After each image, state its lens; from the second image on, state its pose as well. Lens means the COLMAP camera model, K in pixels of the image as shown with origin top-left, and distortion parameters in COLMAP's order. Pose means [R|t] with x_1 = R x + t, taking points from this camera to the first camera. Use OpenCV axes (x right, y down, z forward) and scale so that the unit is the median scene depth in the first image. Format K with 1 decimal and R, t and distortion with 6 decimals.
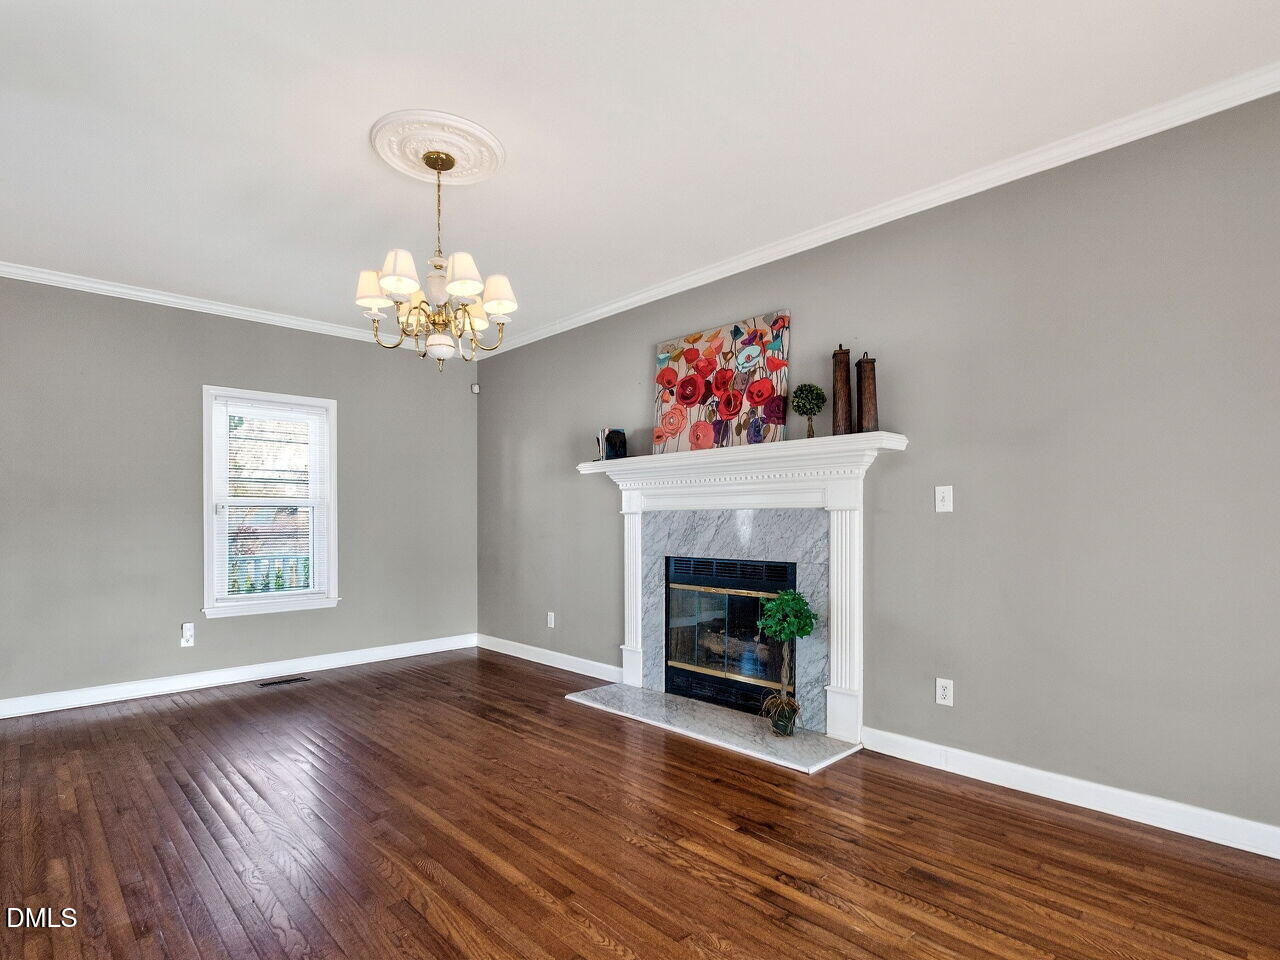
lens RADIAL K [[692.3, 0, 643.1], [0, 692.3, 504.2], [0, 0, 1]] dist [0.001141, 0.000778]
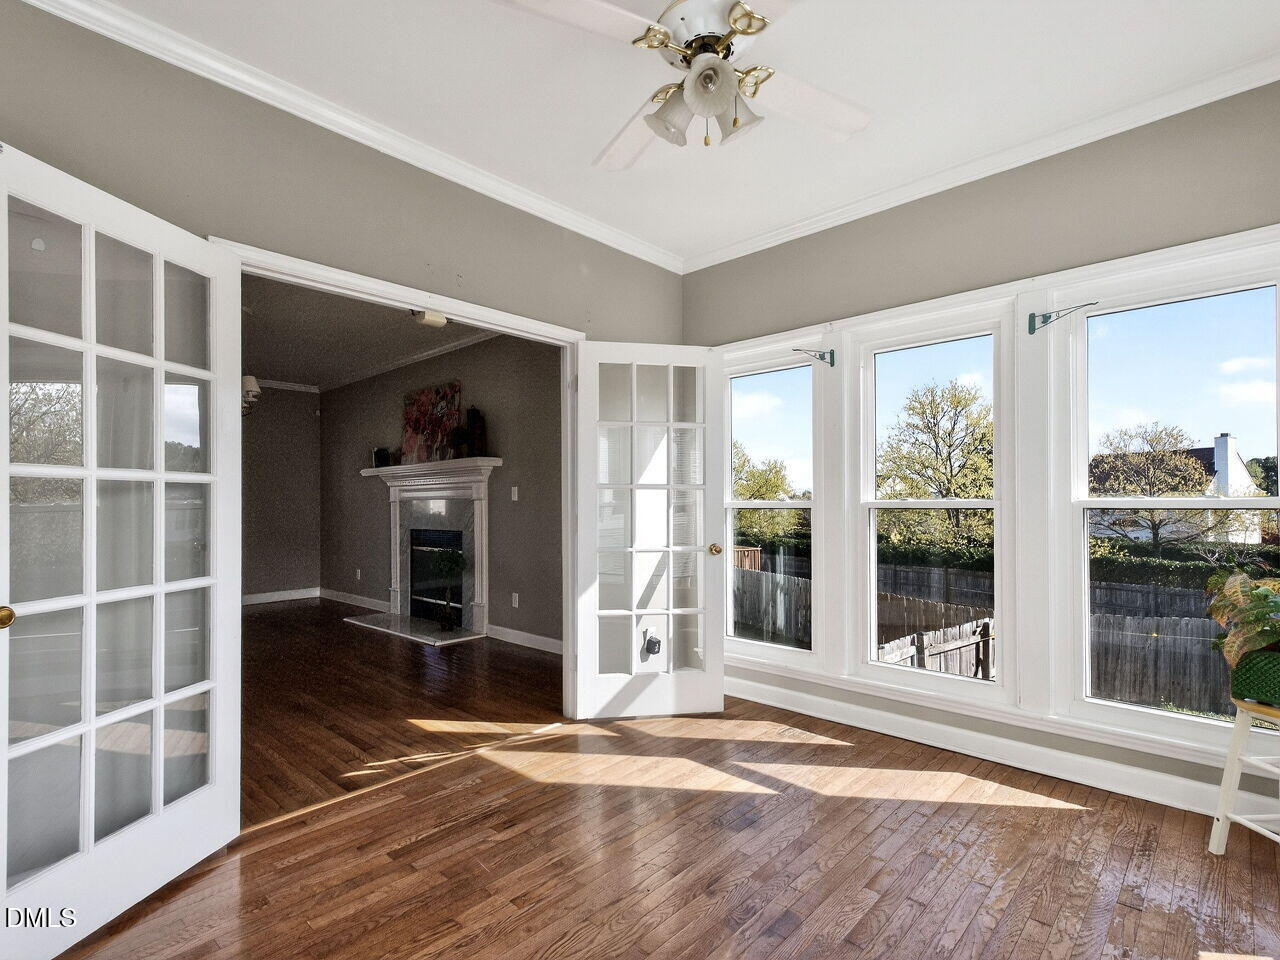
lens RADIAL K [[636.8, 0, 635.5], [0, 636.8, 483.8], [0, 0, 1]] dist [0.000856, -0.000083]
pose [[0.997369, 0.000549, 0.072497, 0.494004], [0.000307, 0.999930, -0.011803, -0.011390], [-0.072498, 0.011794, 0.997299, -0.540991]]
